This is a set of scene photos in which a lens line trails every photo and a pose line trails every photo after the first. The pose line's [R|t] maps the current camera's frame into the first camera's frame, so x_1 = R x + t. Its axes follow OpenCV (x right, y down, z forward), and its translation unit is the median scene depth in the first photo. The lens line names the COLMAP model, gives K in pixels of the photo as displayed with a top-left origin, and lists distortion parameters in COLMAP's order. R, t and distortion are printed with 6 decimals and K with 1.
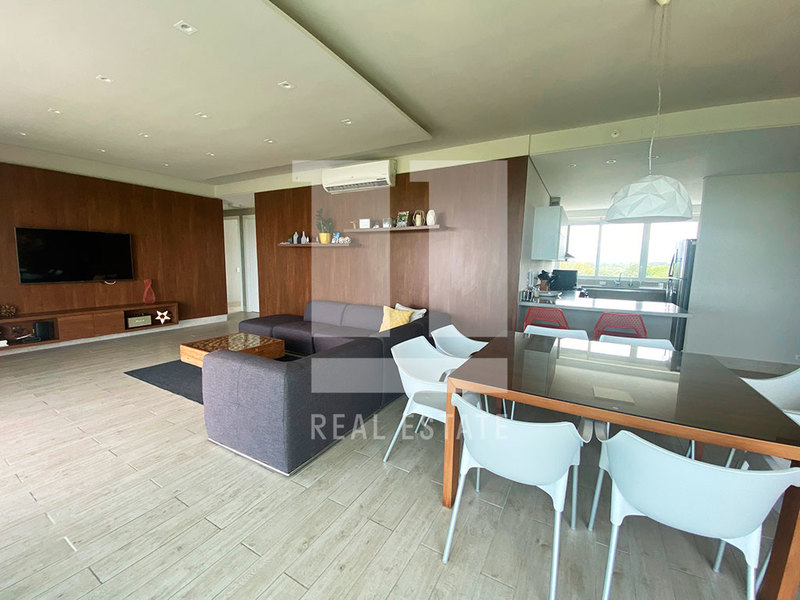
lens RADIAL K [[326.9, 0, 400.0], [0, 326.9, 300.8], [0, 0, 1]] dist [0.009961, -0.015629]
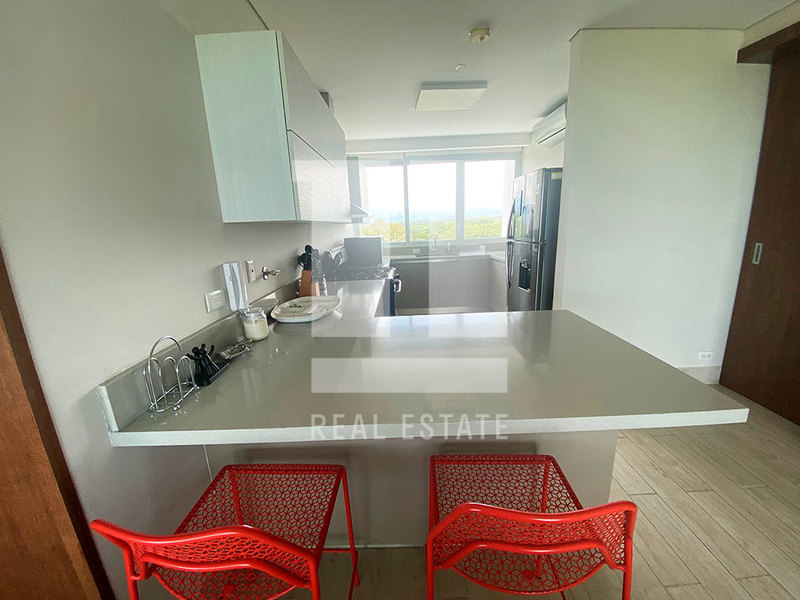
lens RADIAL K [[326.9, 0, 395.5], [0, 326.9, 311.7], [0, 0, 1]] dist [0.009961, -0.015629]
pose [[0.869759, -0.180586, 0.459247, 0.398308], [0.116777, 0.979523, 0.164007, -0.080737], [-0.479460, -0.089017, 0.873037, 0.672651]]
